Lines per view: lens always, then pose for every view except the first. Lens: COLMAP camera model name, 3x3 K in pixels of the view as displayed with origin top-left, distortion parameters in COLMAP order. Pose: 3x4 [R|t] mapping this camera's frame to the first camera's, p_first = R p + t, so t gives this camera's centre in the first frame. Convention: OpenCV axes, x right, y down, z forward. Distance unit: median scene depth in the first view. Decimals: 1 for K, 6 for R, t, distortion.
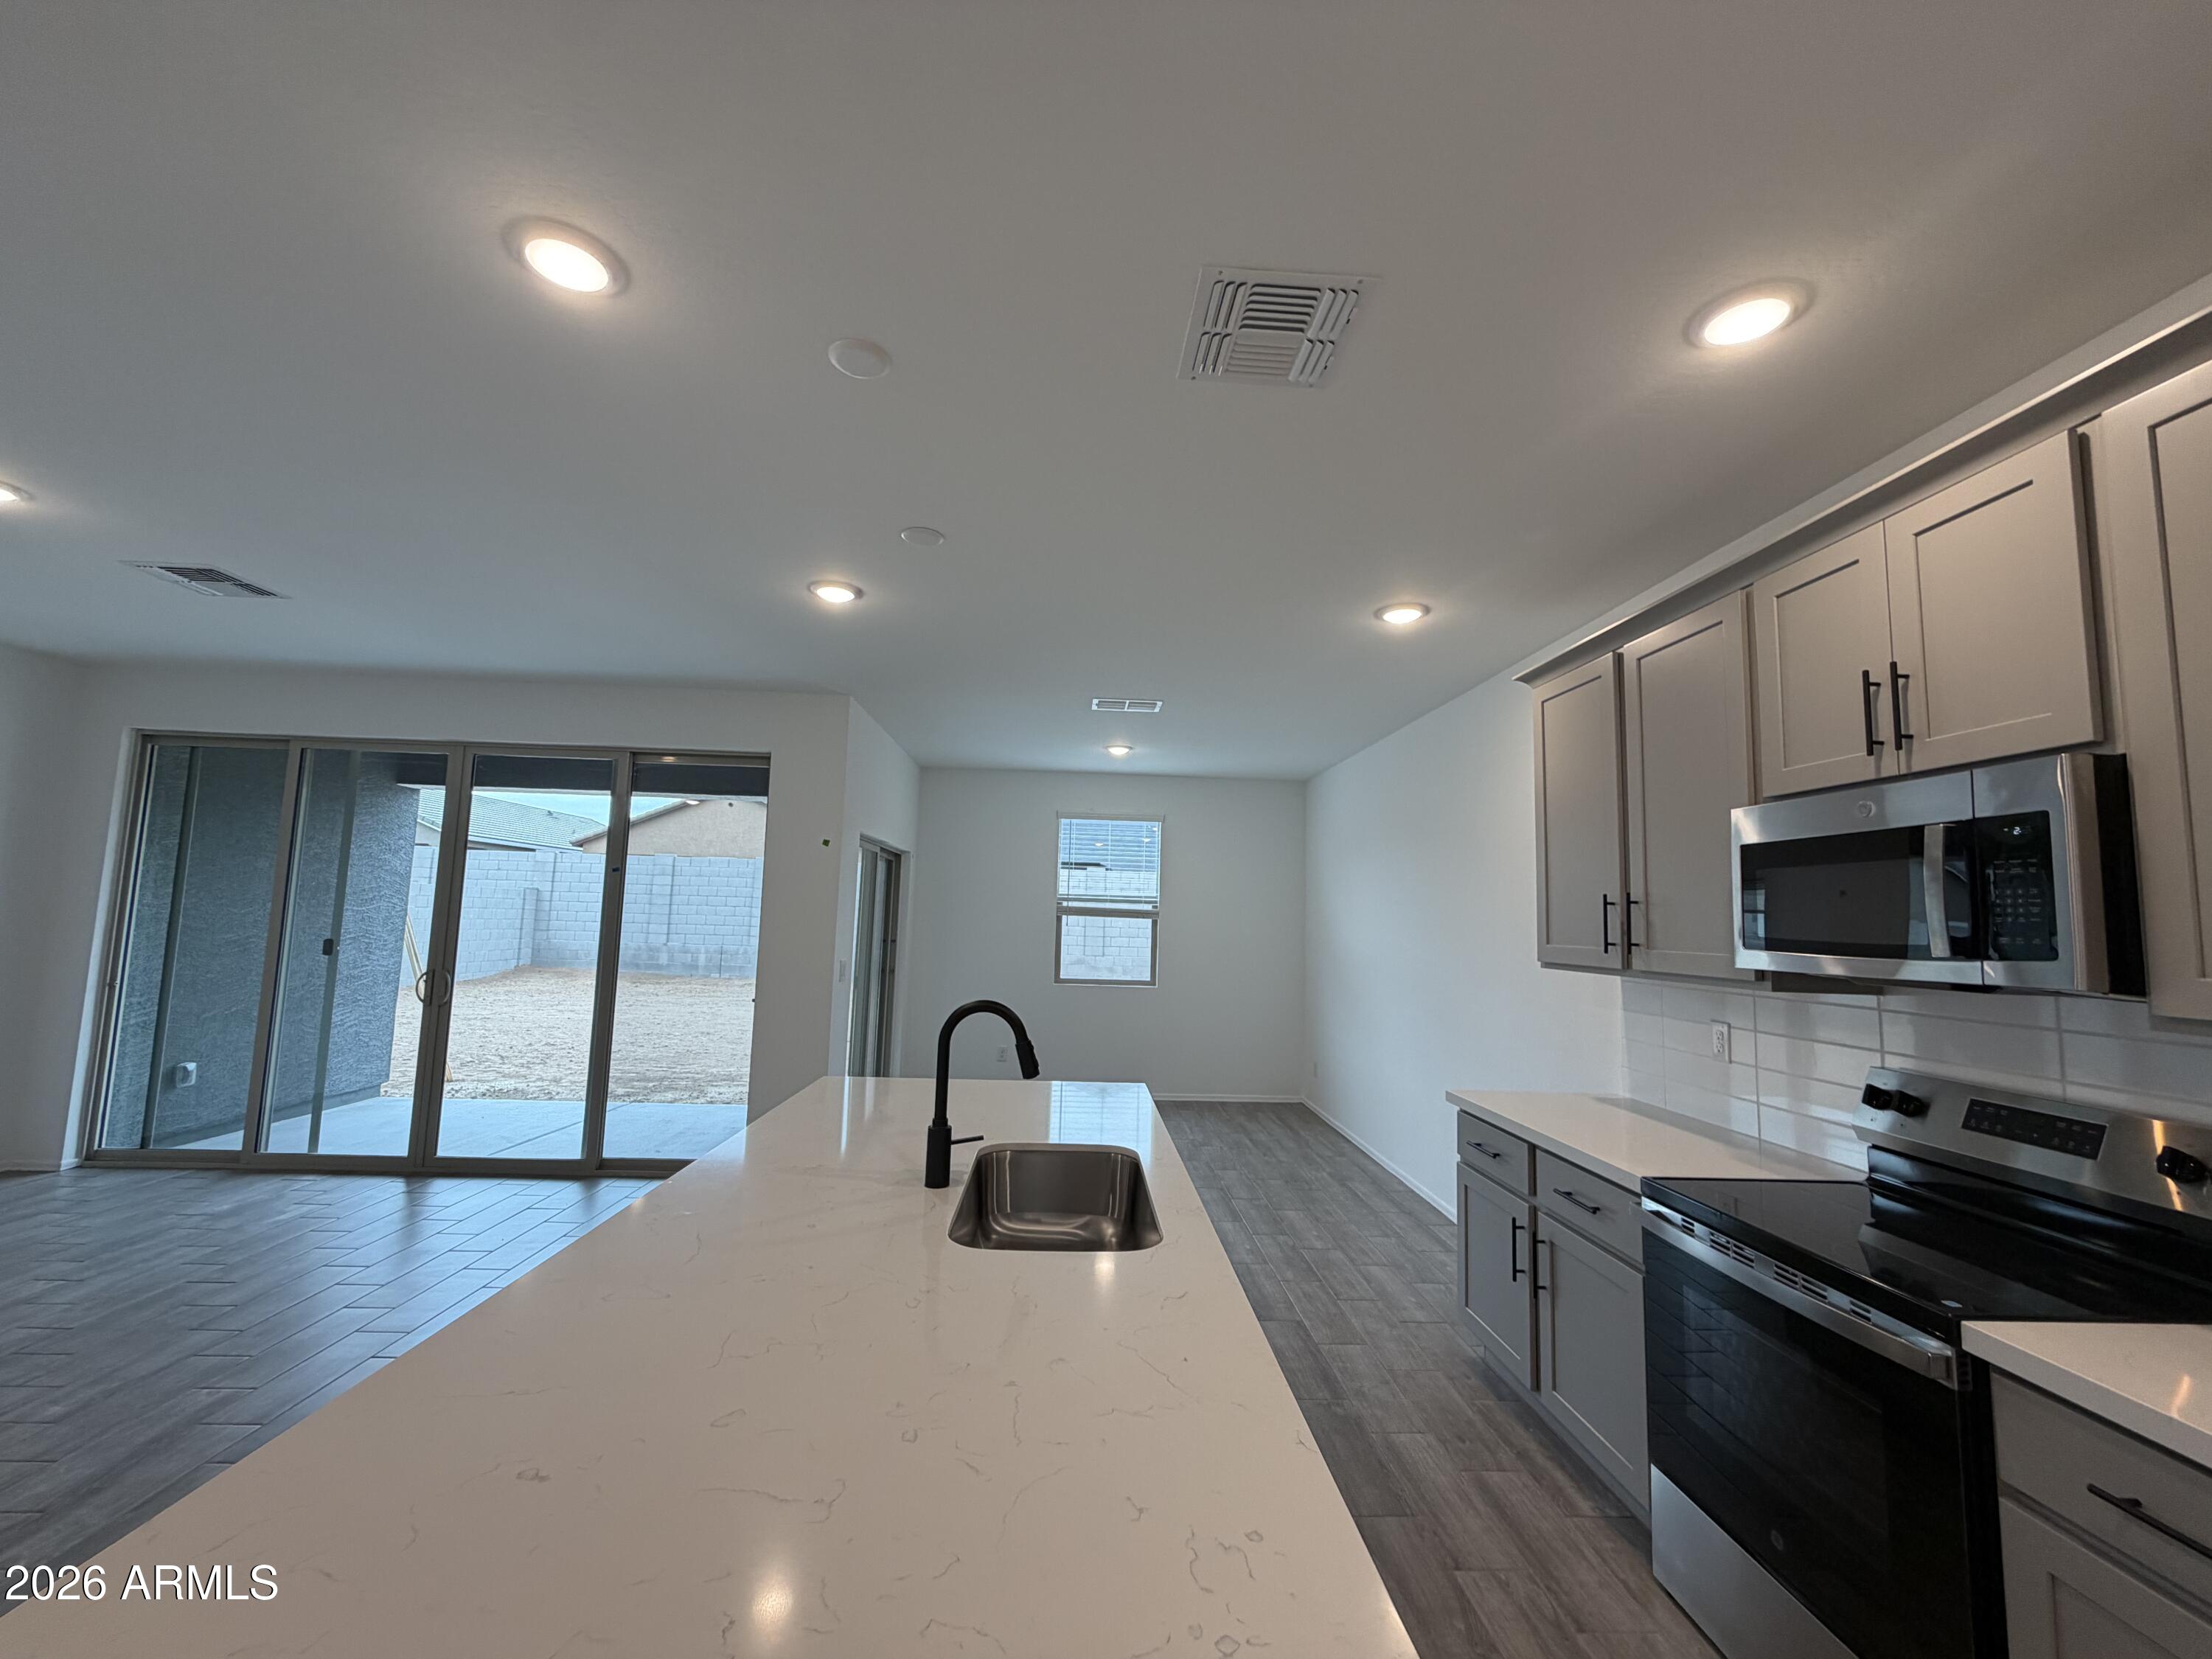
lens RADIAL K [[882.7, 0, 1111.8], [0, 882.7, 828.1], [0, 0, 1]] dist [-0.000520, 0.000039]
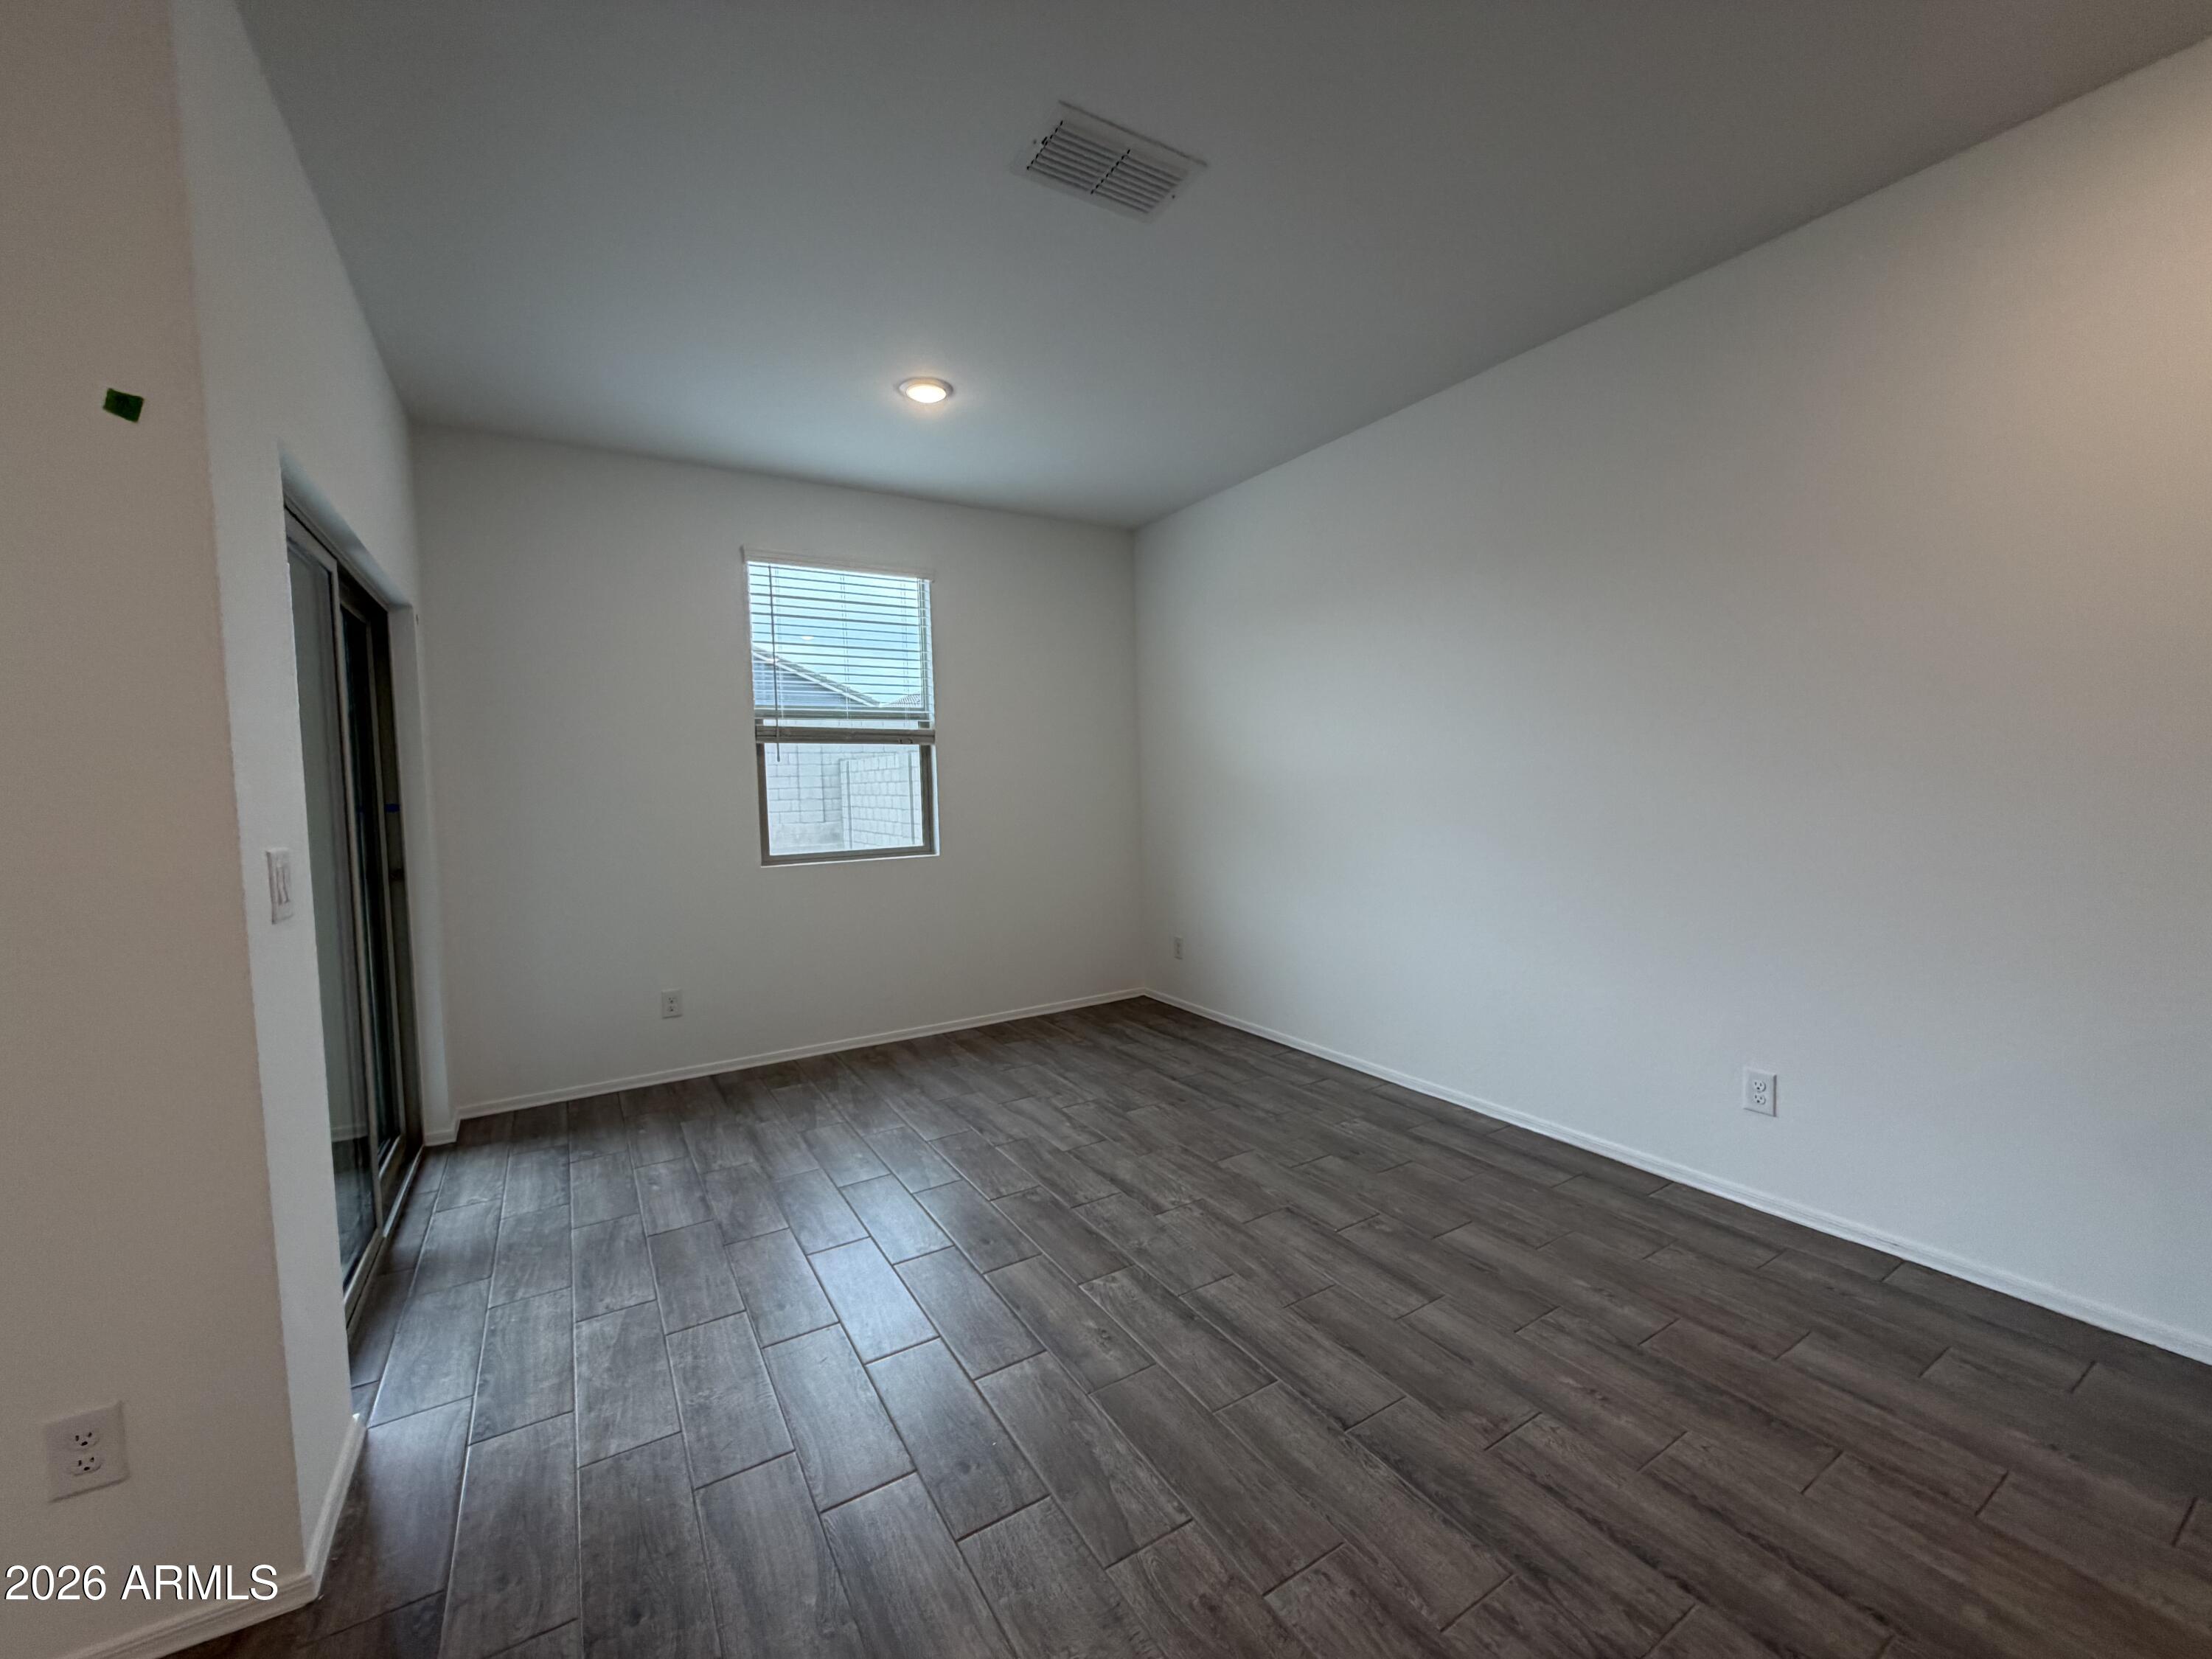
lens RADIAL K [[882.7, 0, 1103.4], [0, 882.7, 844.1], [0, 0, 1]] dist [-0.000520, 0.000039]
pose [[0.873559, -0.092674, 0.477814, -0.143638], [0.003009, 0.982715, 0.185101, 0.060792], [-0.486709, -0.160259, 0.858738, 0.427284]]
